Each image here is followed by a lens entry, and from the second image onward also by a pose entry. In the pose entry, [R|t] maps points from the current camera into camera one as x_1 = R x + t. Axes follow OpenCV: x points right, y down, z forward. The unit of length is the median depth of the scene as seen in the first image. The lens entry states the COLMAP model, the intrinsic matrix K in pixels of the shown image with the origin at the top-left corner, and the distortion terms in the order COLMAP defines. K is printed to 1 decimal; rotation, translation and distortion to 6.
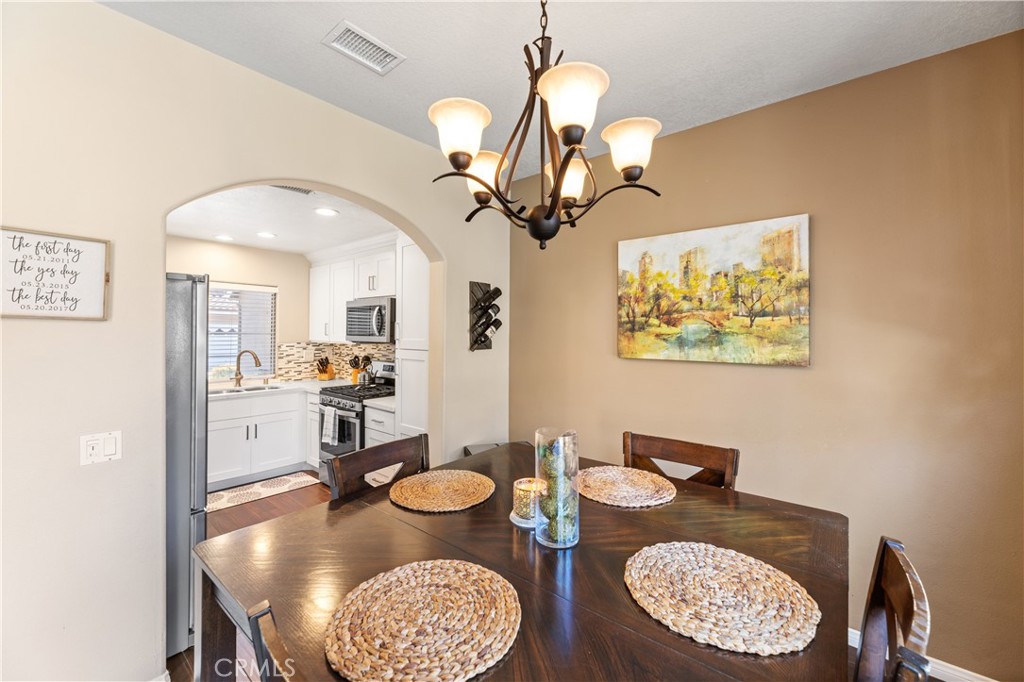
lens RADIAL K [[414.5, 0, 501.8], [0, 414.5, 330.0], [0, 0, 1]] dist [-0.001439, 0.000526]
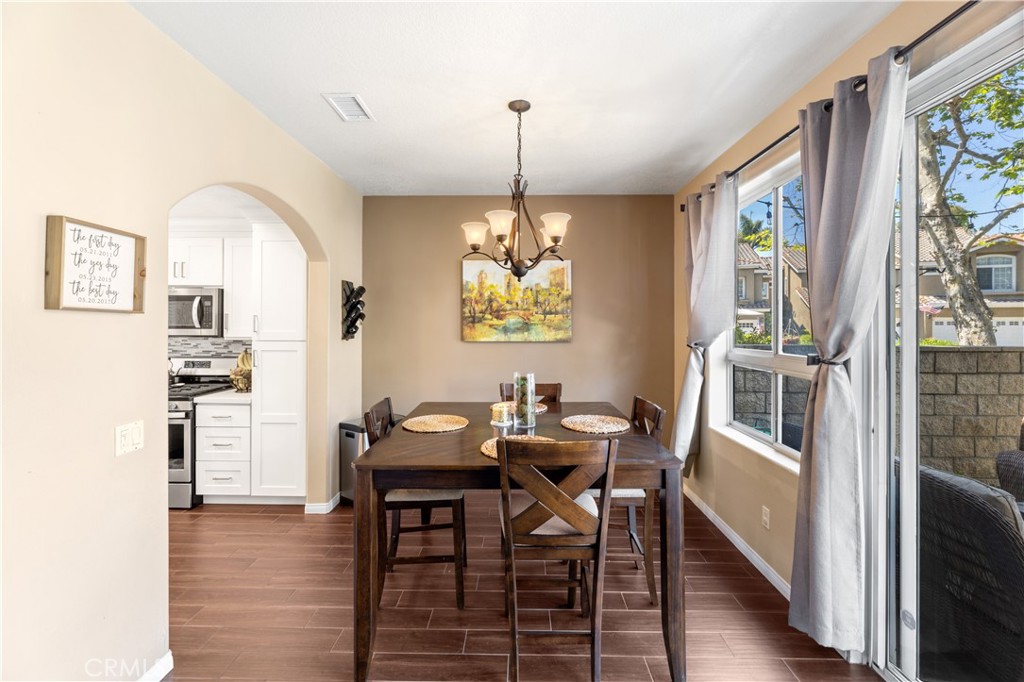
lens RADIAL K [[414.5, 0, 506.4], [0, 414.5, 325.6], [0, 0, 1]] dist [-0.001439, 0.000526]
pose [[0.781126, -0.005967, 0.624345, -0.552092], [0.000563, 0.999961, 0.008852, -0.000649], [-0.624373, -0.006563, 0.781099, -0.239386]]
